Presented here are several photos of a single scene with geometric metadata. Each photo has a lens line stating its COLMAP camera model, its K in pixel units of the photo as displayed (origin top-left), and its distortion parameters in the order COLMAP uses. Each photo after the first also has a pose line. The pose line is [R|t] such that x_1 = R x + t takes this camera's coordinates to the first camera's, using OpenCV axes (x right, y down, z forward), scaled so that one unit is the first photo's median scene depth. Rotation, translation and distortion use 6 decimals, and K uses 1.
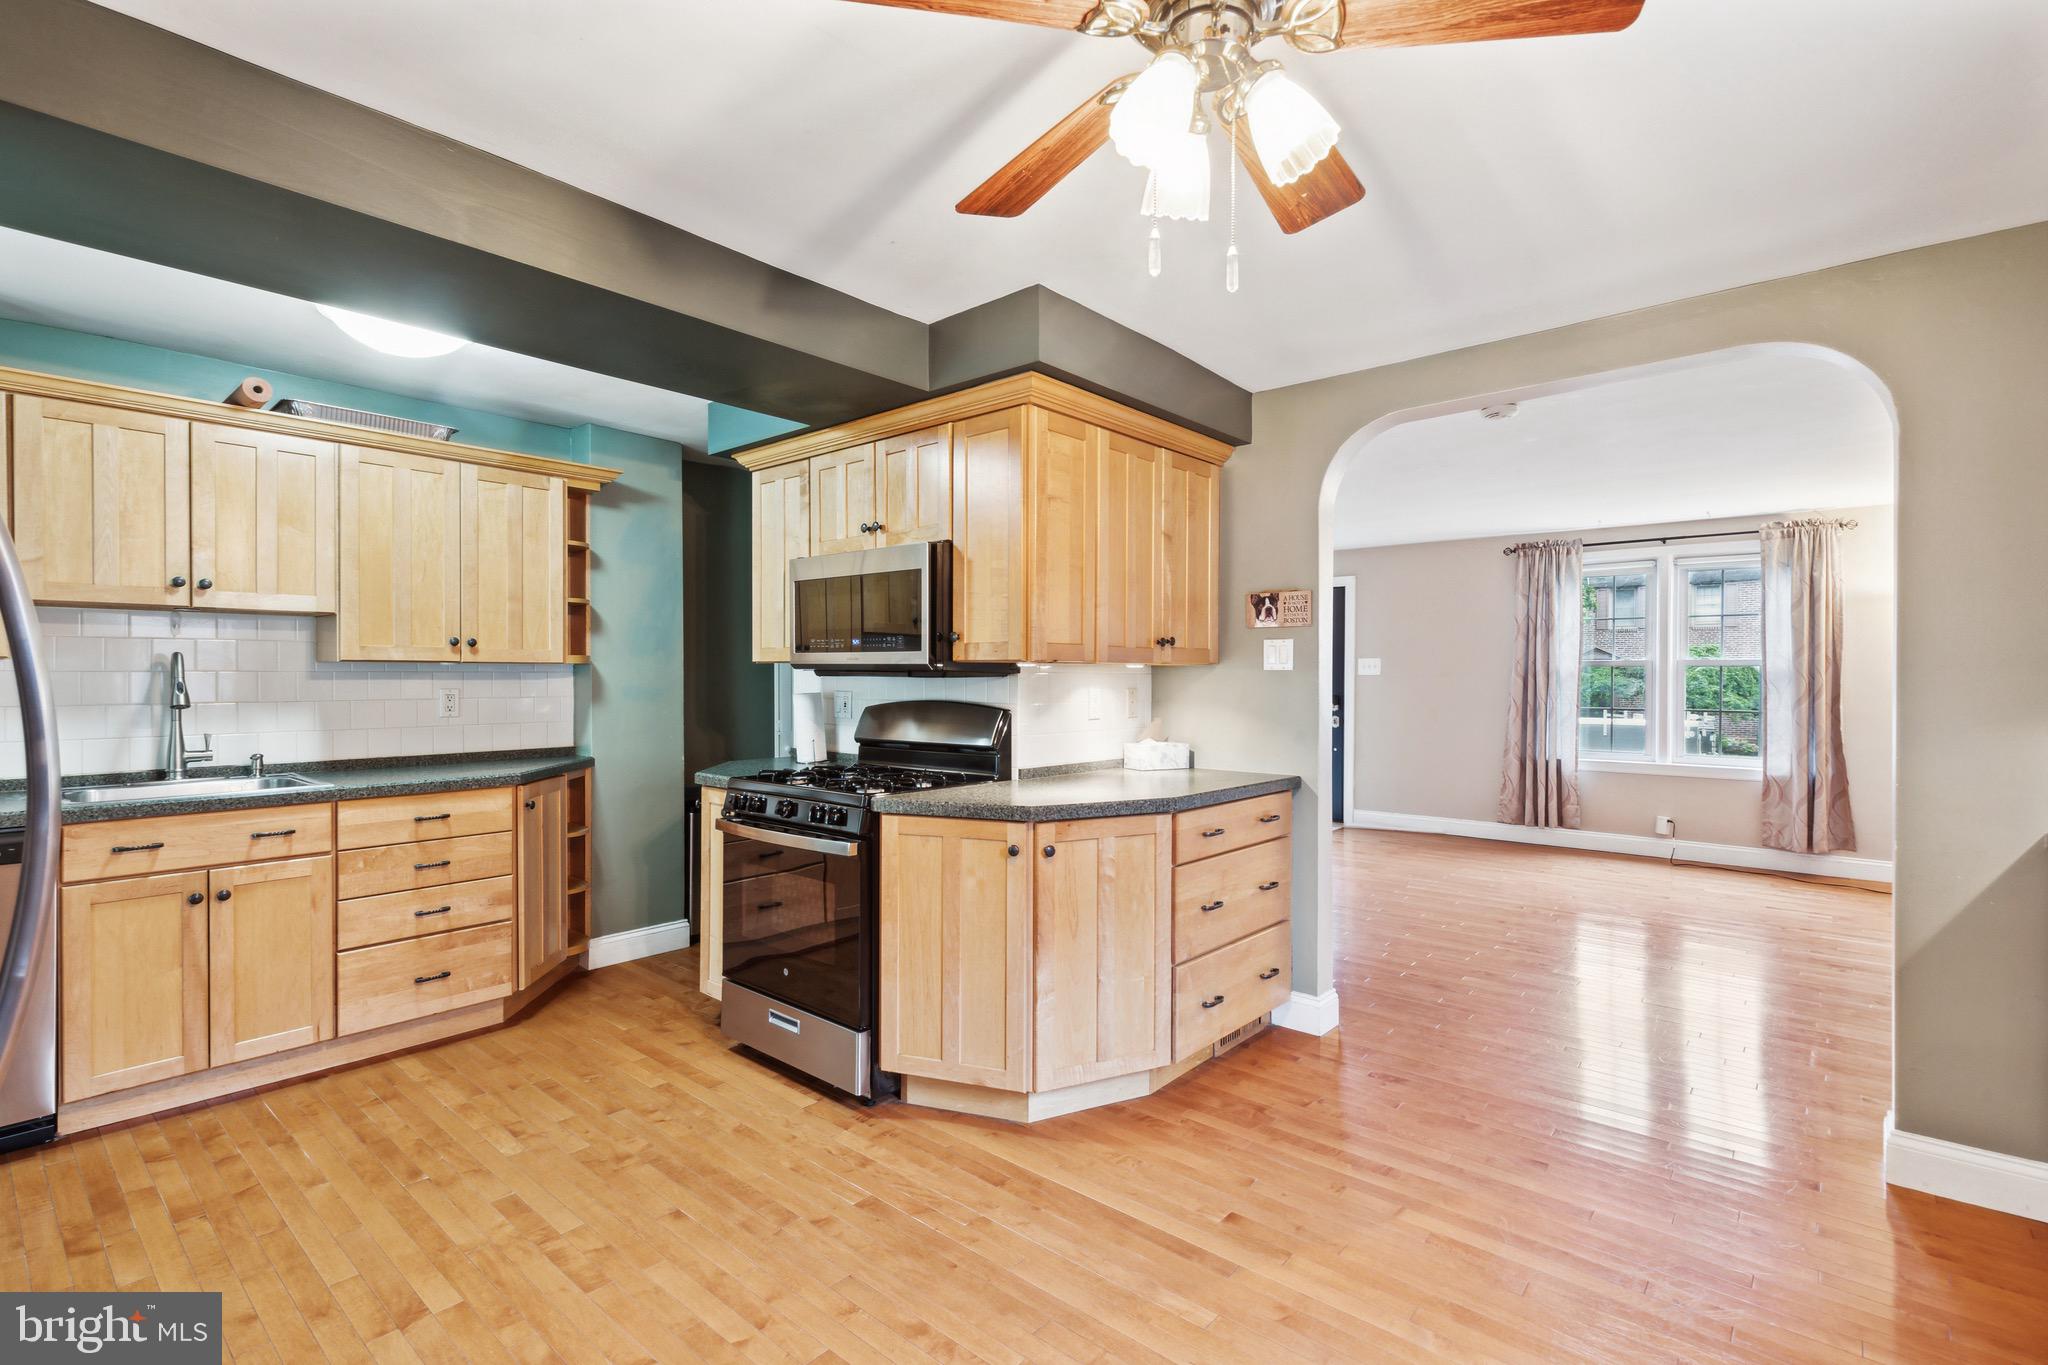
lens RADIAL K [[955.9, 0, 1024.0], [0, 955.9, 685.2], [0, 0, 1]] dist [0.012313, -0.003623]
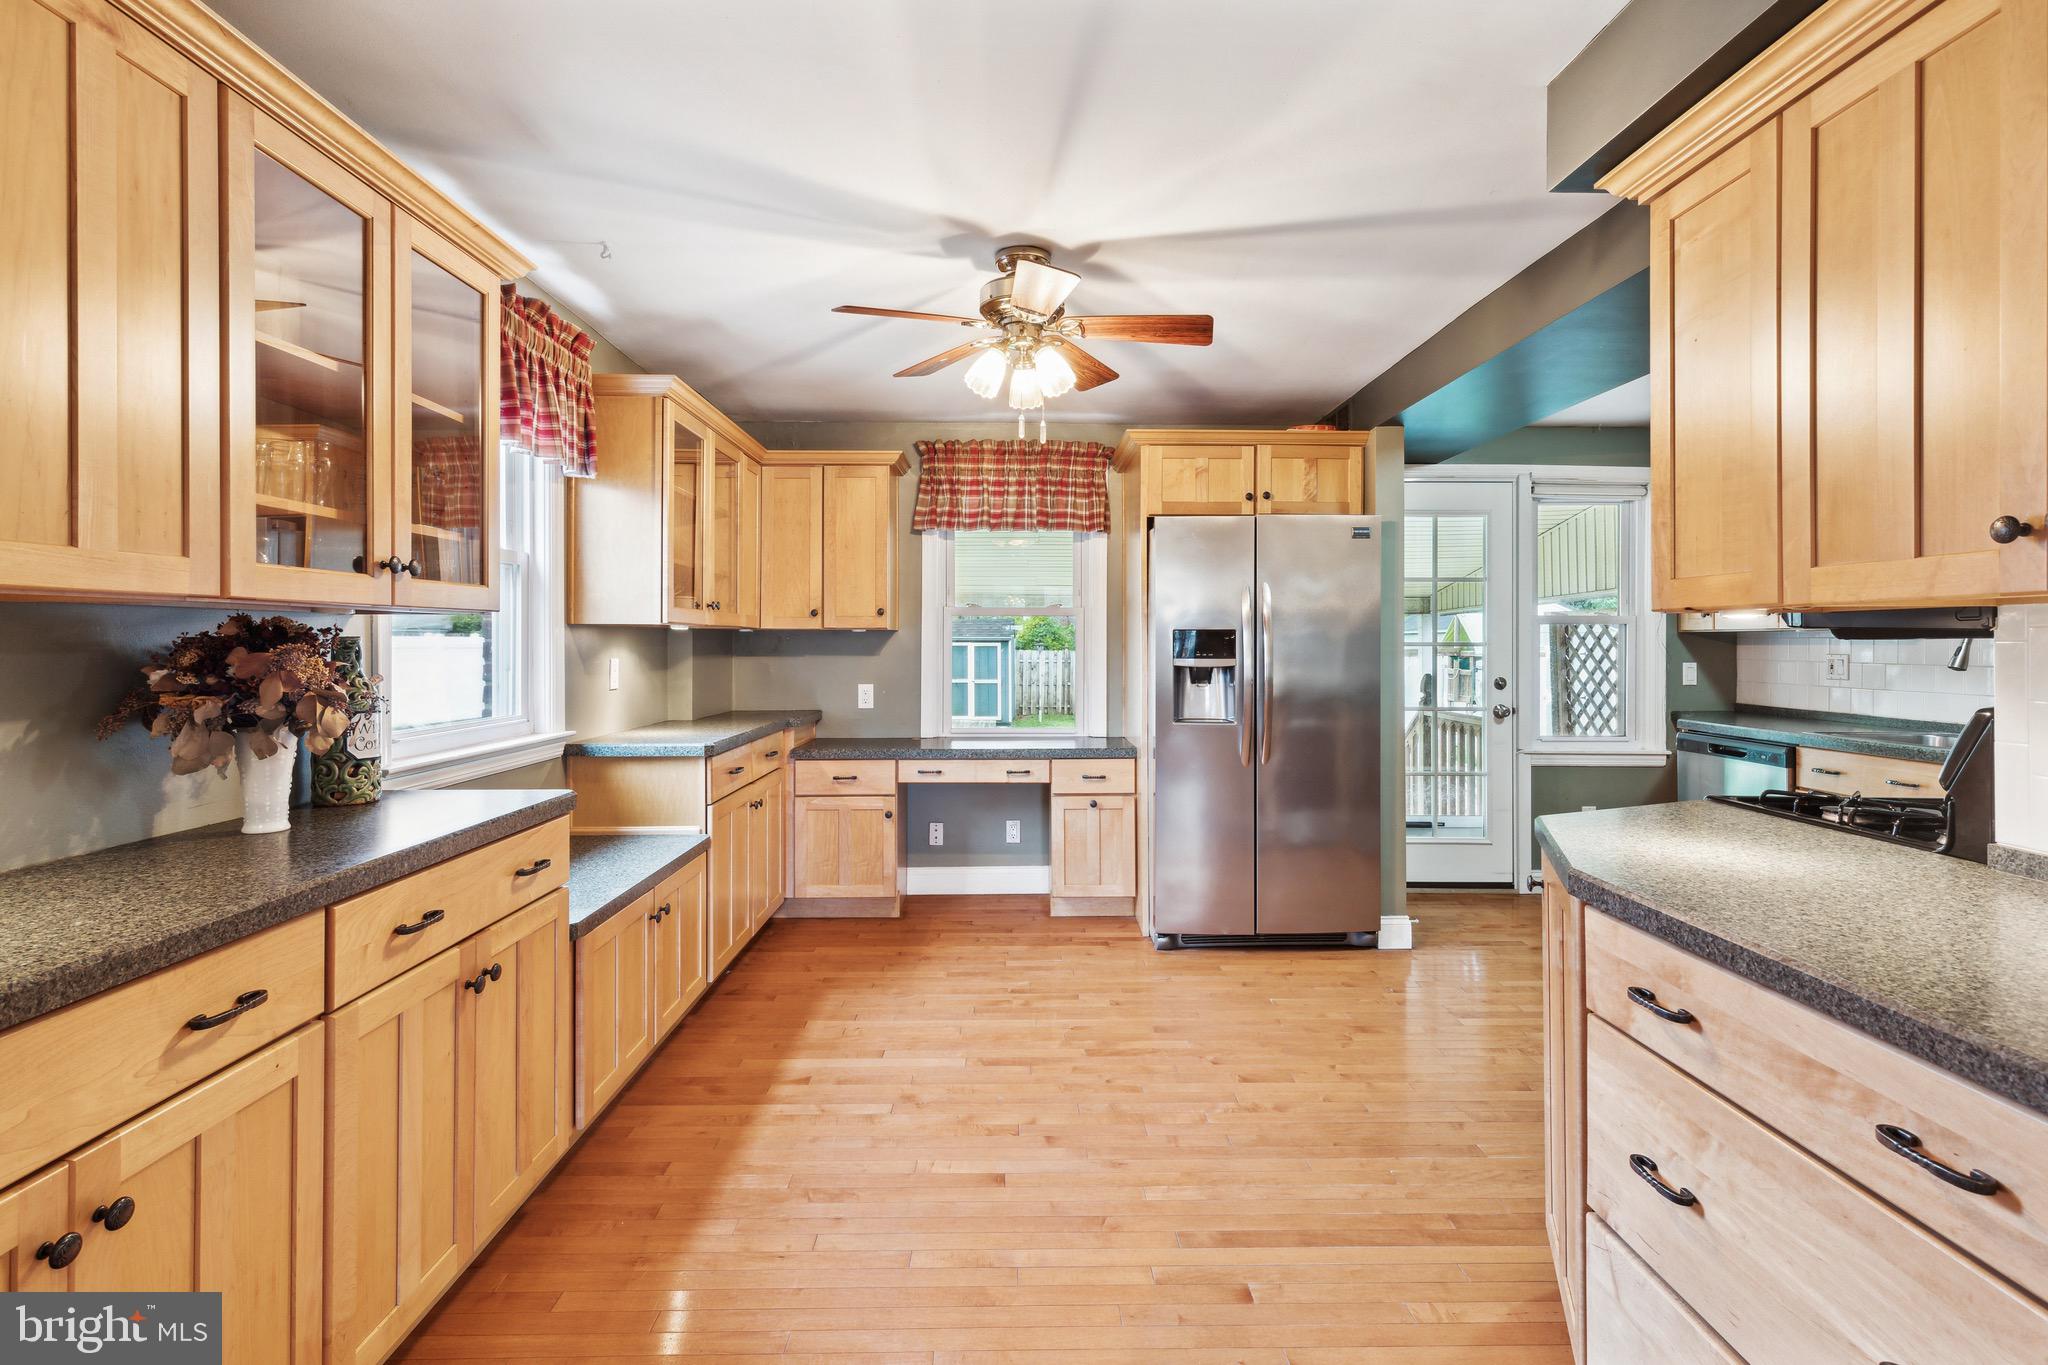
lens RADIAL K [[955.9, 0, 1017.6], [0, 955.9, 631.9], [0, 0, 1]] dist [0.012313, -0.003623]
pose [[-0.751878, -0.009243, -0.659238, 0.827535], [-0.011820, 0.999930, -0.000540, -0.007648], [0.659196, 0.007386, -0.751935, 1.351446]]
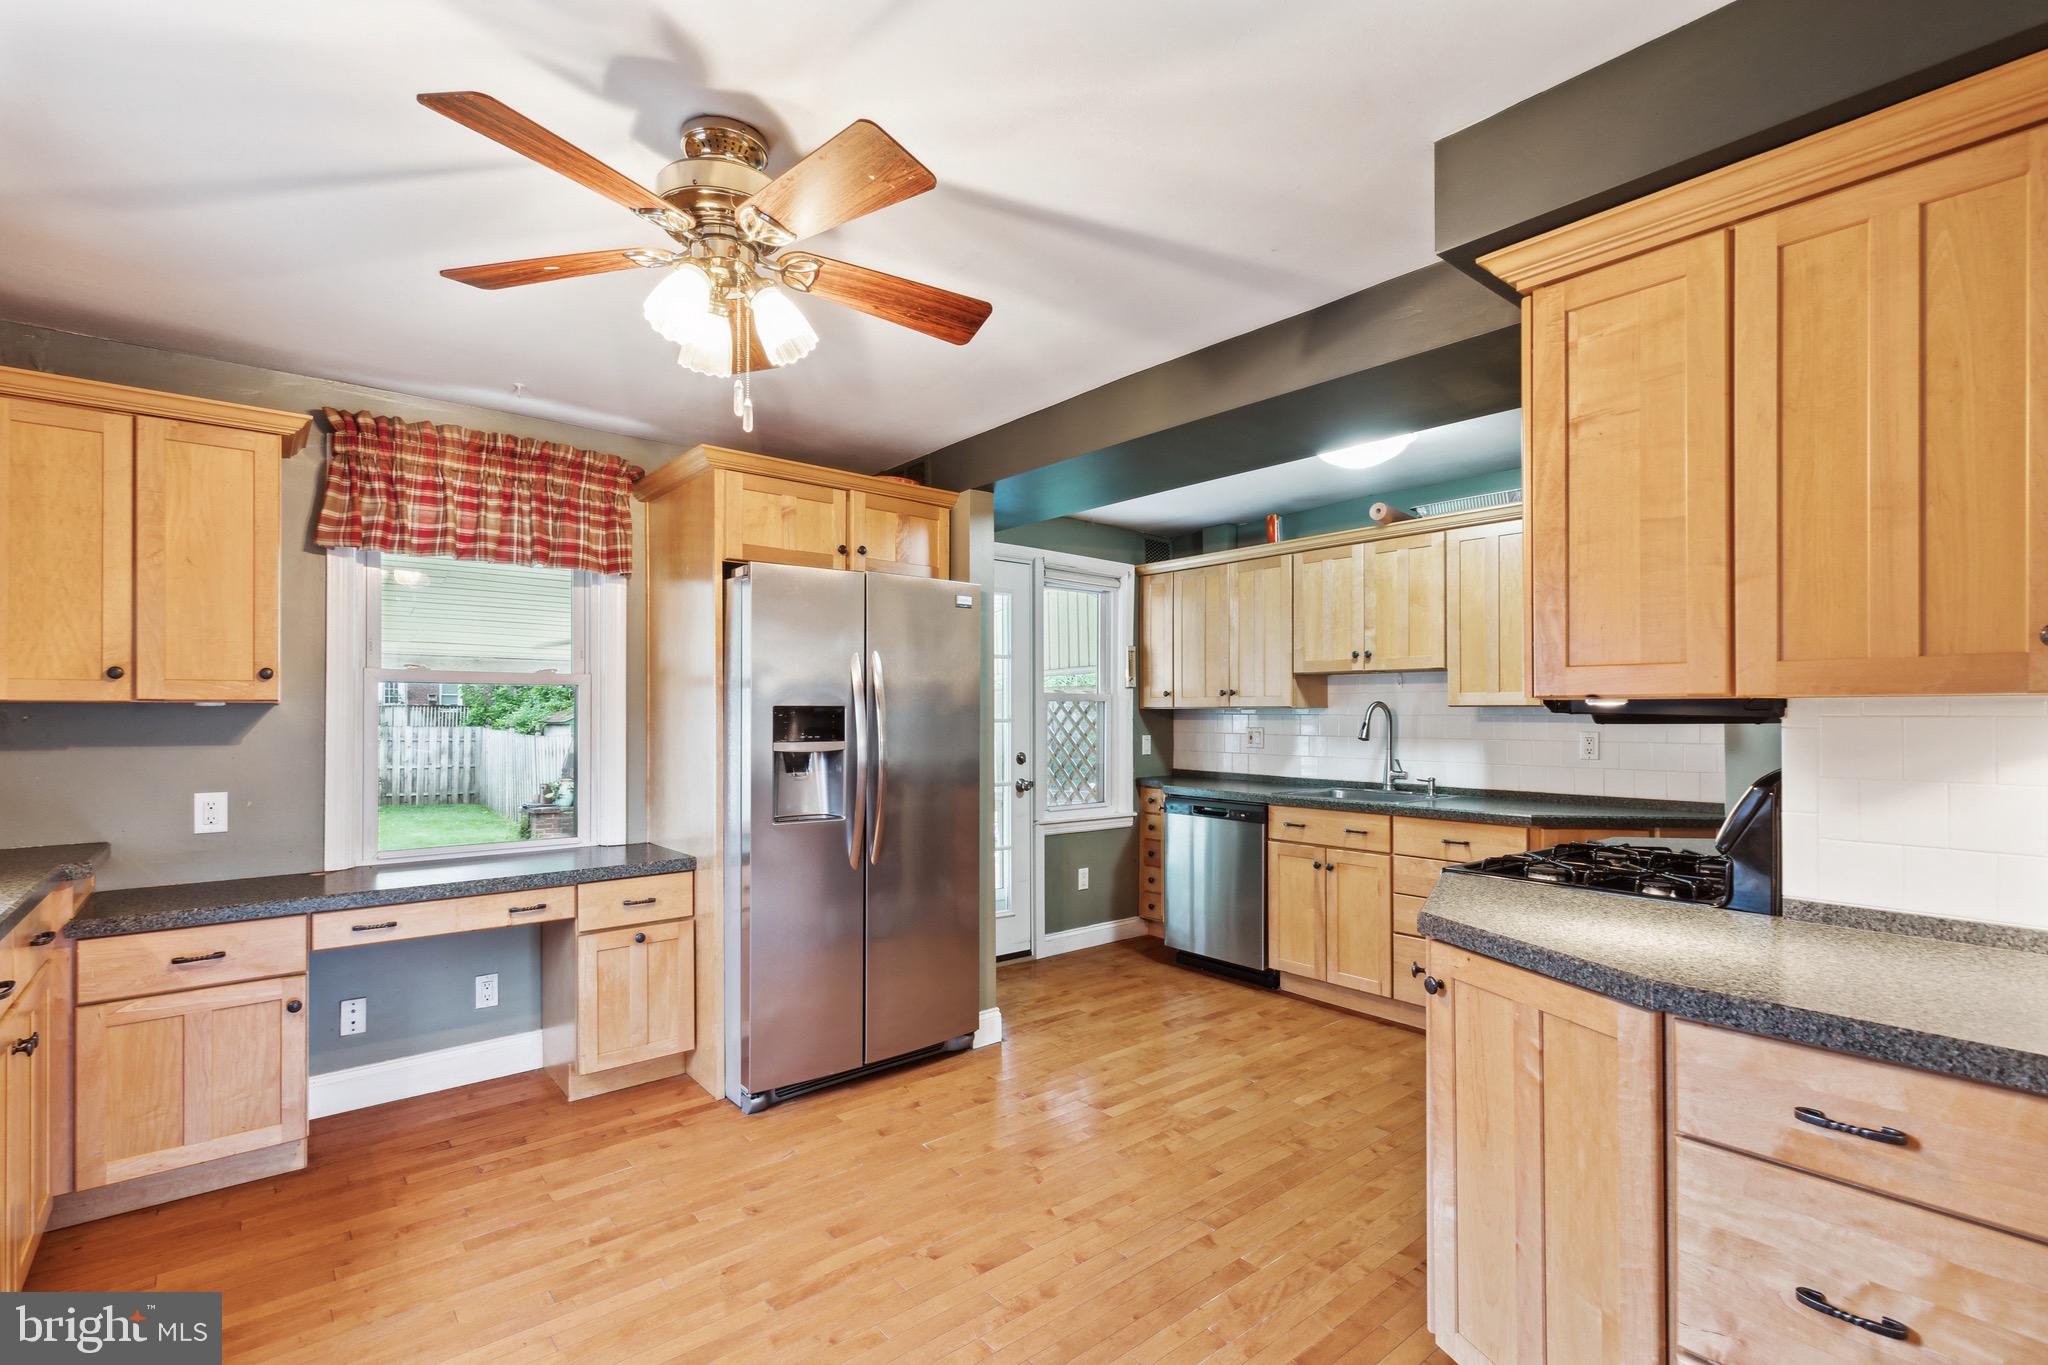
lens RADIAL K [[955.9, 0, 1020.1], [0, 955.9, 705.8], [0, 0, 1]] dist [0.012313, -0.003623]
pose [[-0.169239, -0.009108, -0.985533, 0.774973], [-0.015105, 0.999864, -0.006647, -0.012201], [0.985459, 0.013761, -0.169354, 0.873019]]
